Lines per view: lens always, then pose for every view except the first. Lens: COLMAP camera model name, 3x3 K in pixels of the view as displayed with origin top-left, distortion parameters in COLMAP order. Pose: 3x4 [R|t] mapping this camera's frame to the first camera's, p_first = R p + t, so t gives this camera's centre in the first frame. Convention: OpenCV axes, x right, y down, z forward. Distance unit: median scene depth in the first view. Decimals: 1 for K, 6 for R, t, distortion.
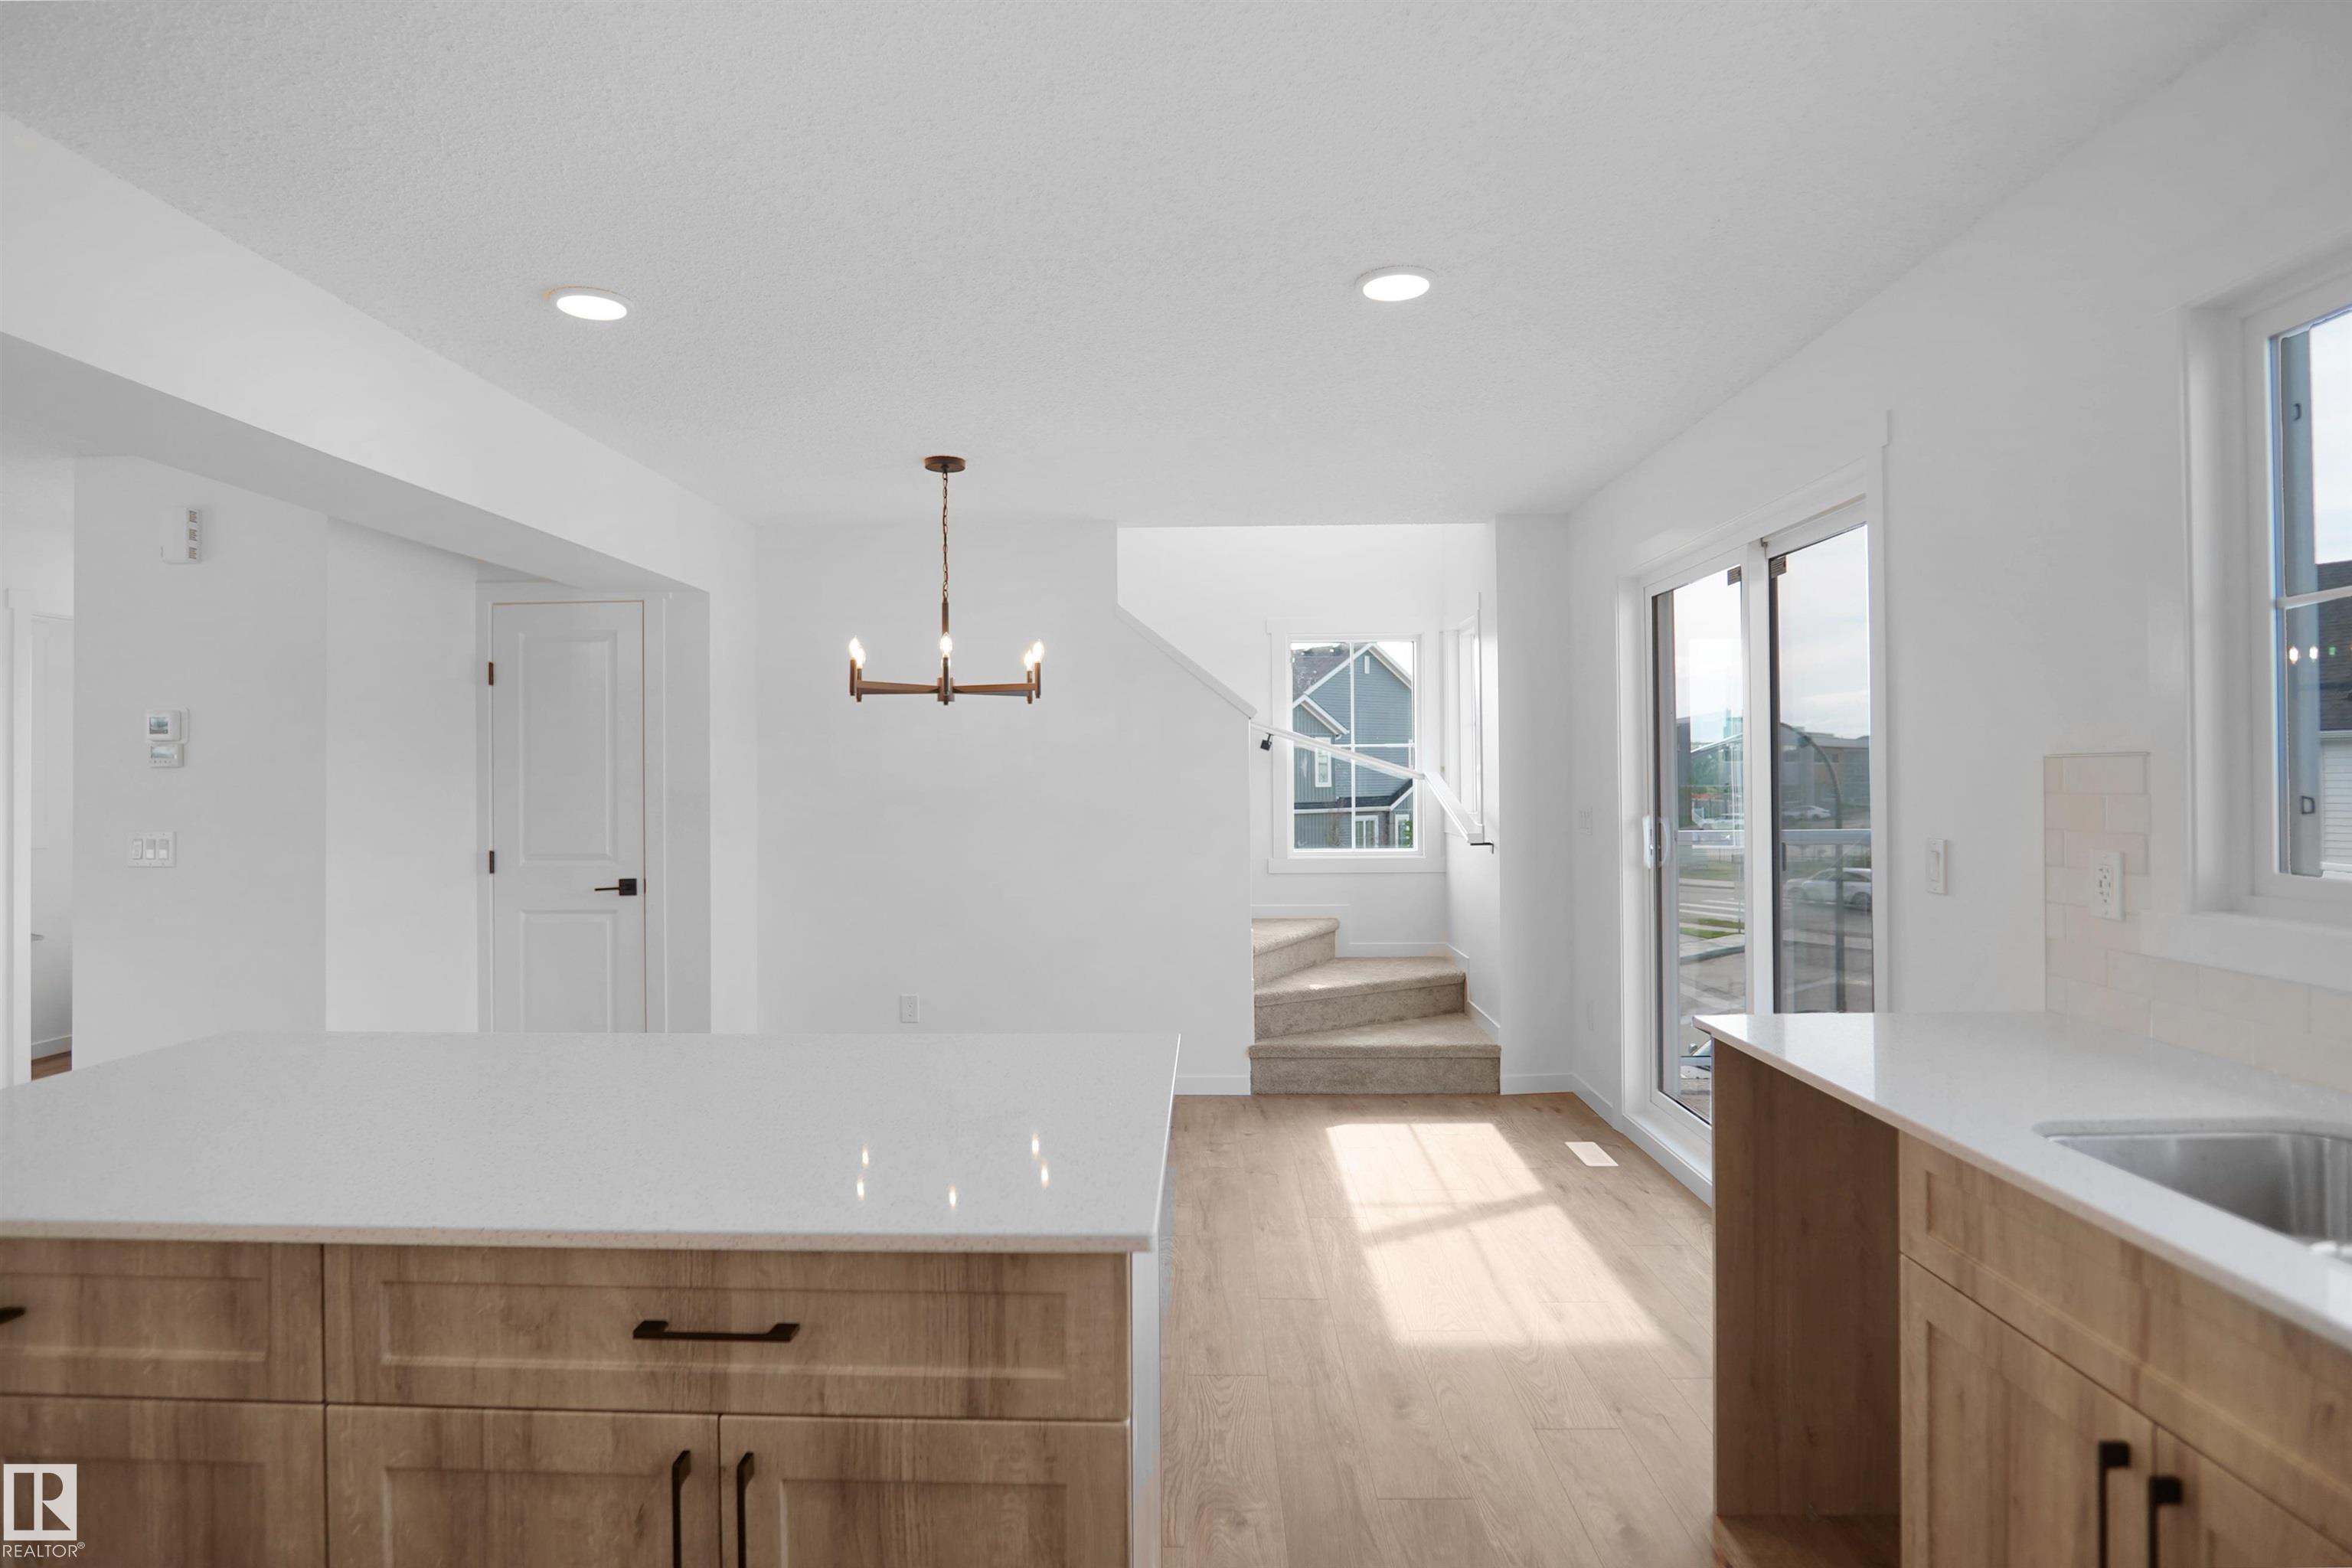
lens RADIAL K [[1272.8, 0, 1162.4], [0, 1272.8, 765.1], [0, 0, 1]] dist [-0.039057, 0.012715]
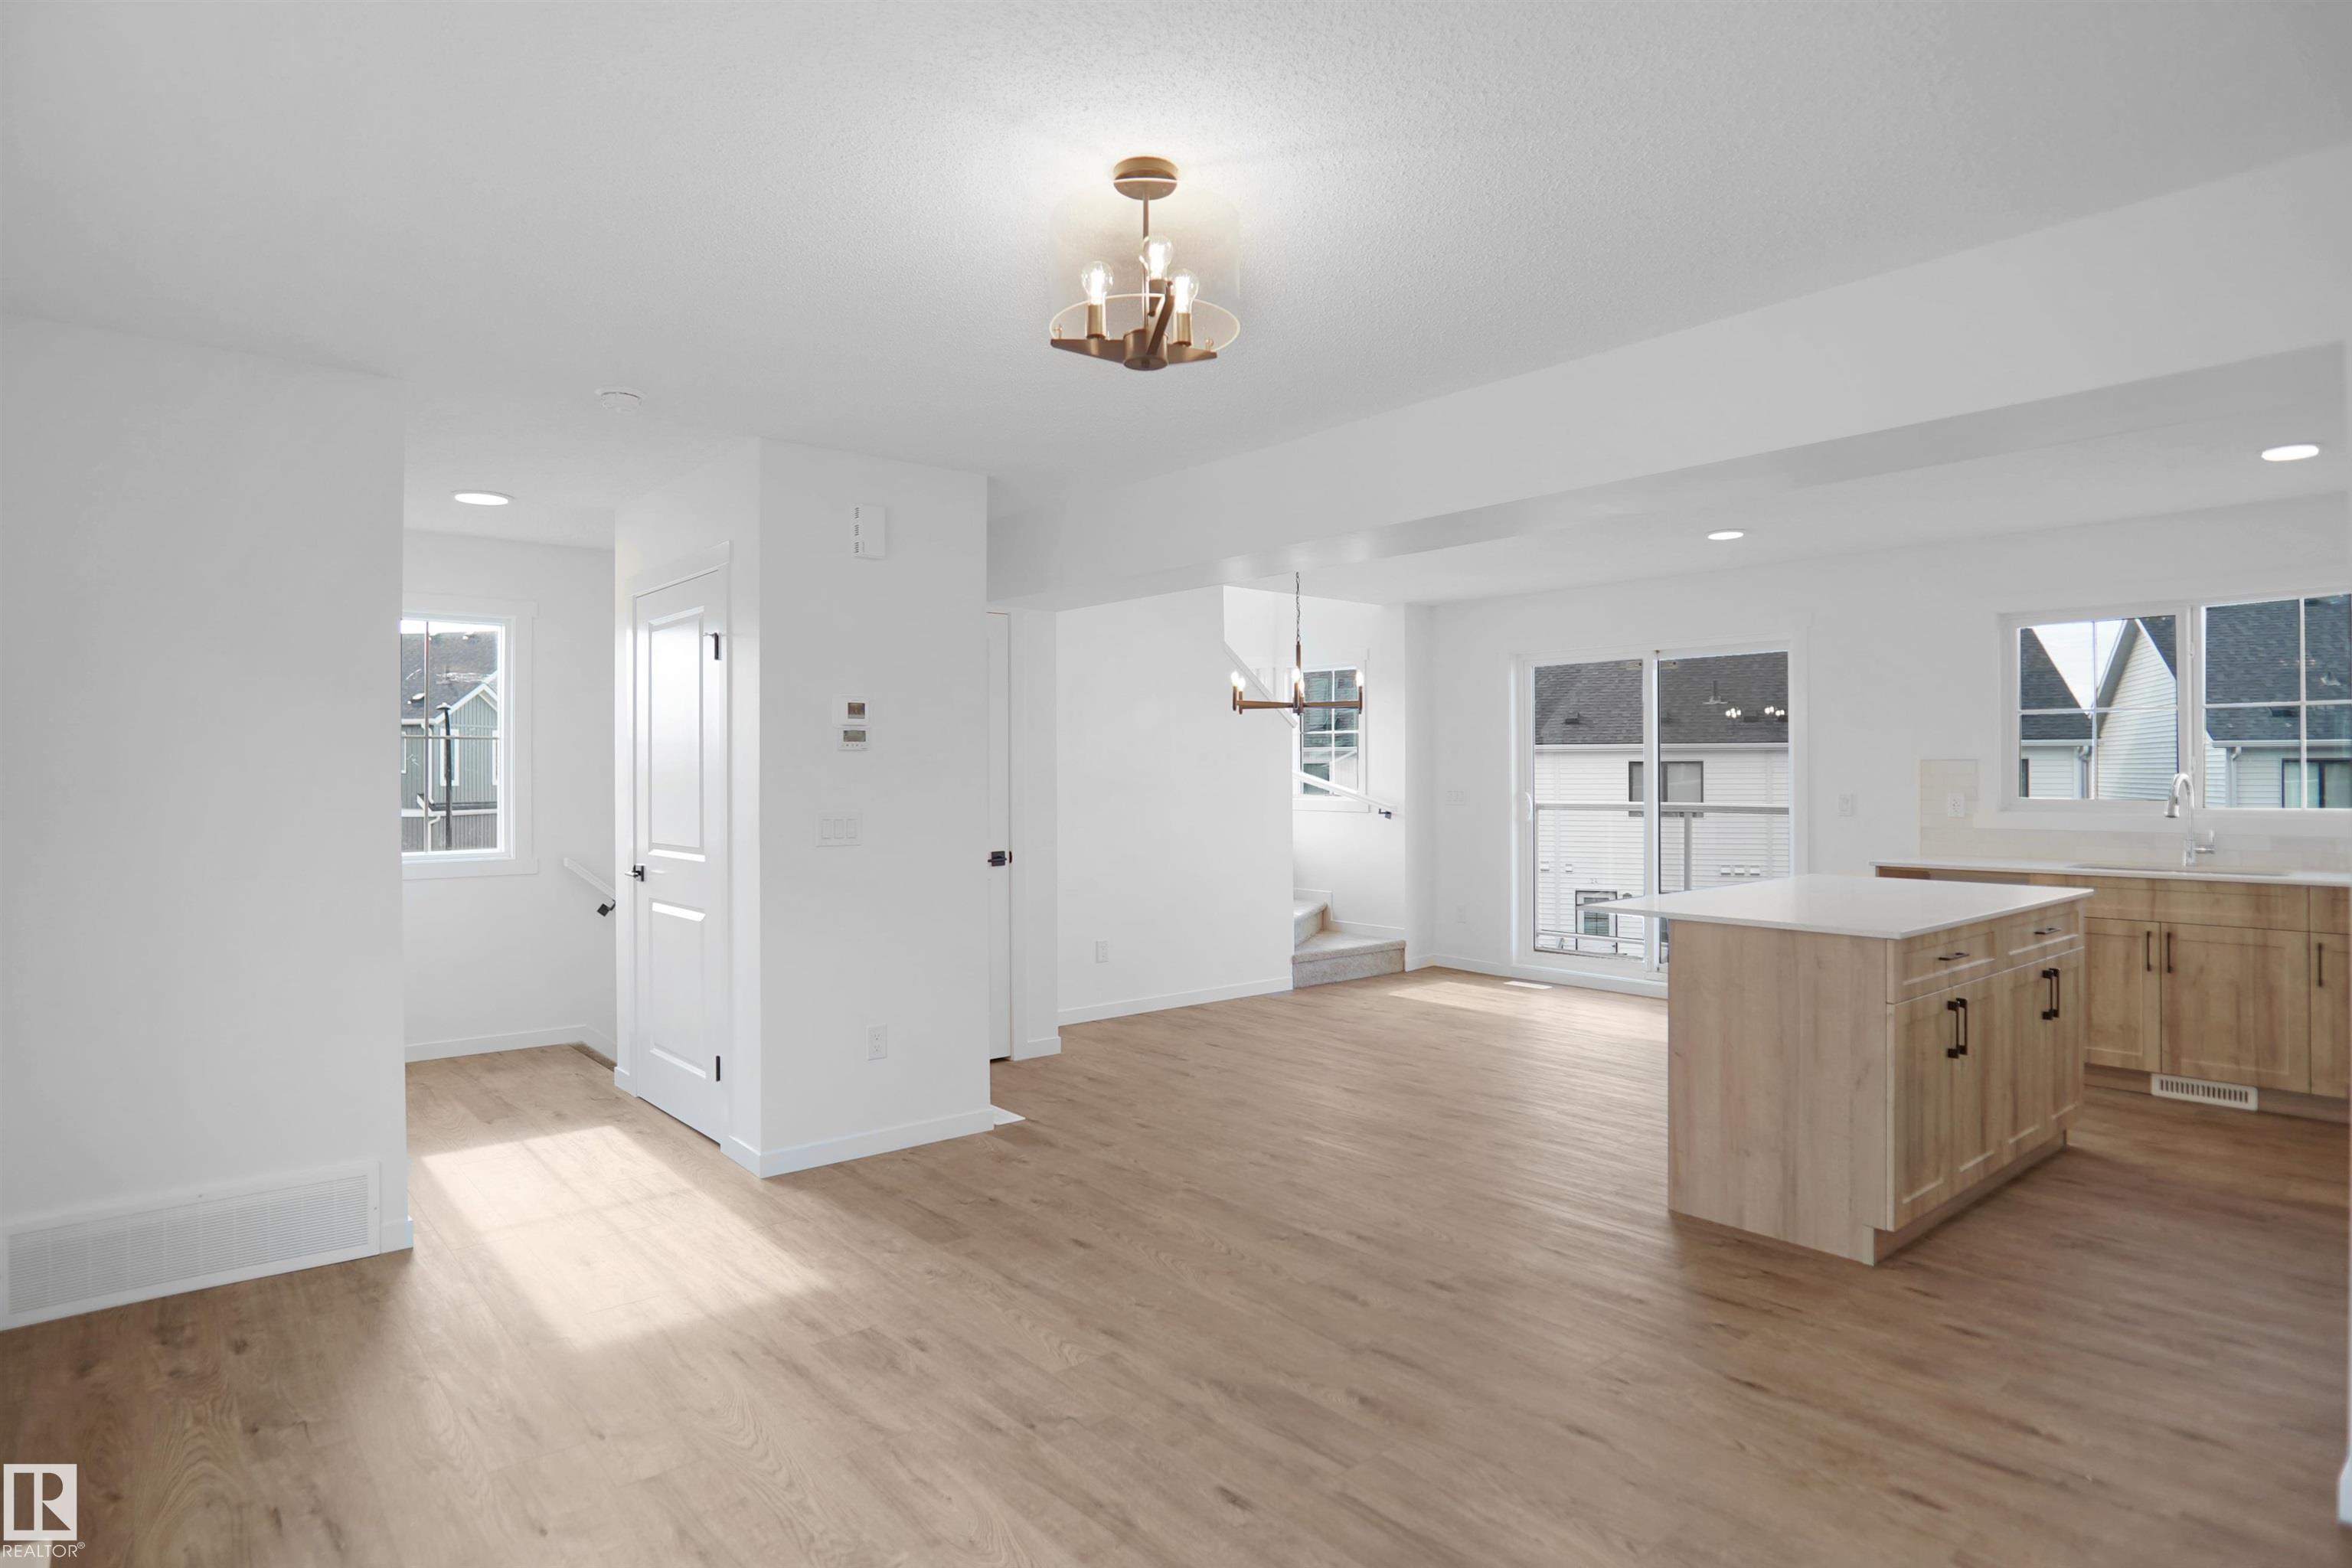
lens RADIAL K [[1272.8, 0, 1153.1], [0, 1272.8, 760.5], [0, 0, 1]] dist [-0.039057, 0.012715]
pose [[0.753643, 0.010744, 0.657196, -1.485140], [-0.009624, 0.999940, -0.005311, 0.014324], [-0.657214, -0.002322, 0.753701, 0.025572]]
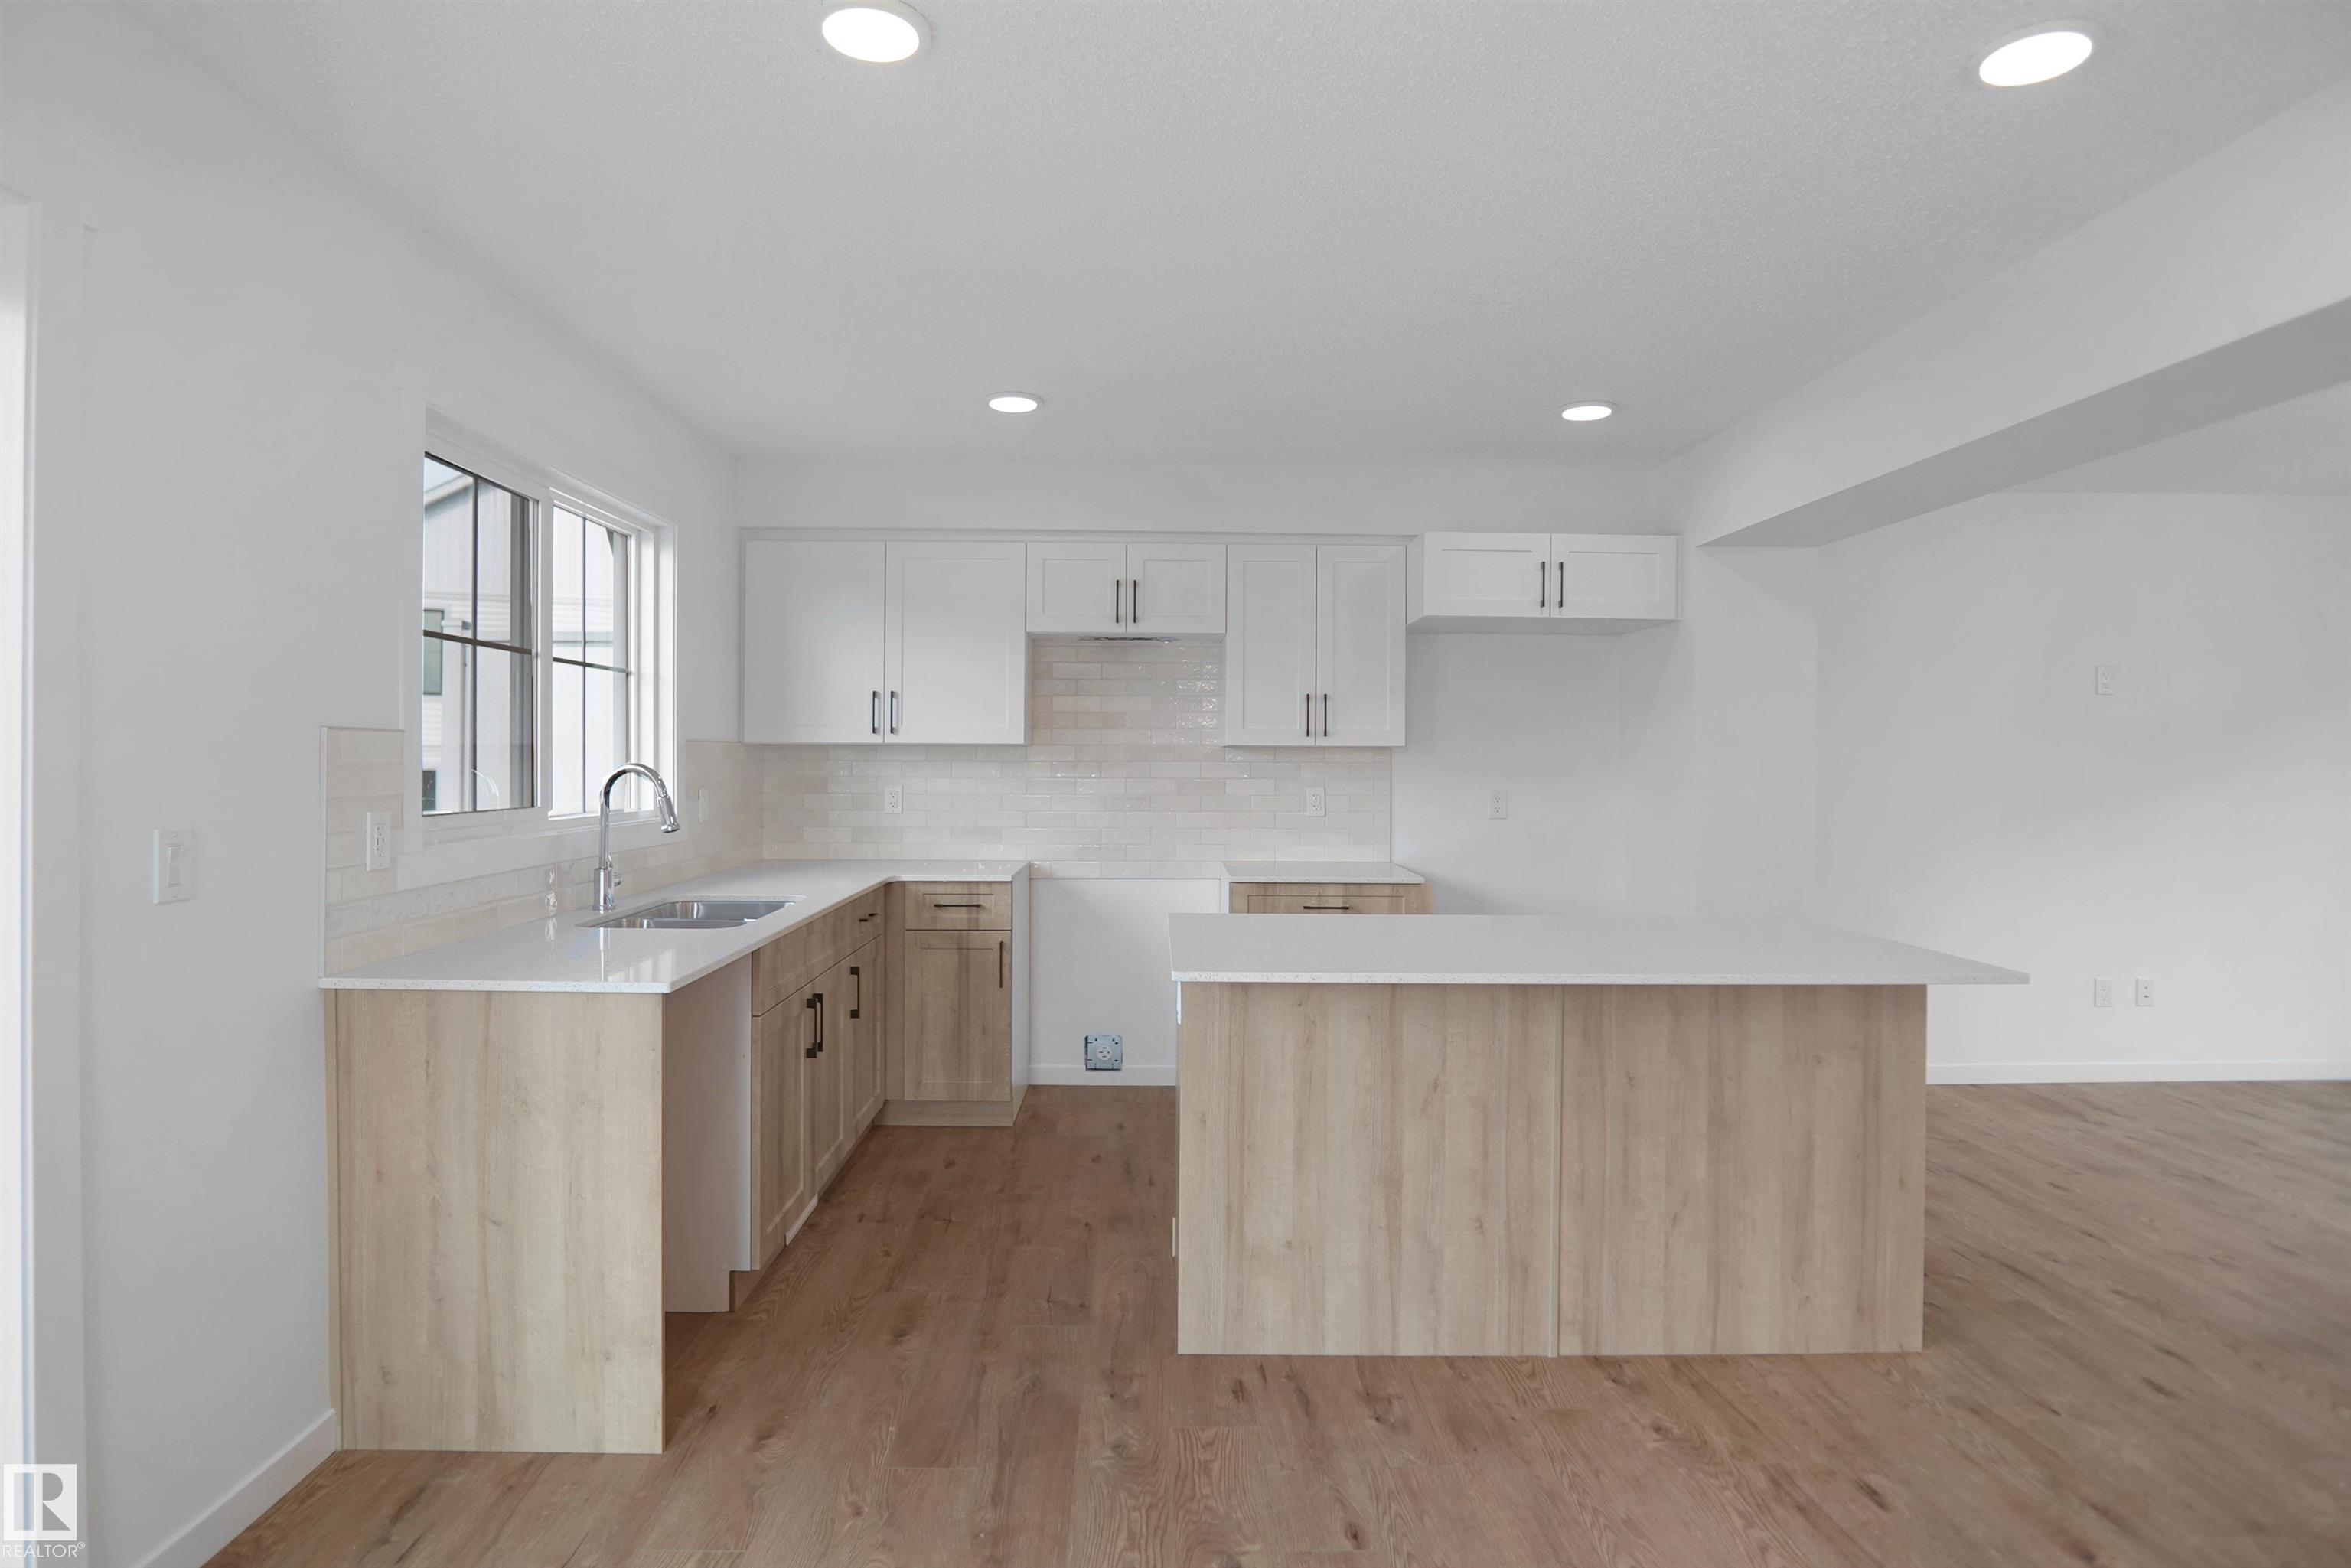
lens RADIAL K [[1272.2, 0, 1151.8], [0, 1272.2, 760.6], [0, 0, 1]] dist [-0.039057, 0.012715]
pose [[-0.999275, 0.001223, -0.038056, 0.045666], [0.001639, 0.999939, -0.010903, 0.020183], [0.038040, -0.010957, -0.999216, 1.297743]]
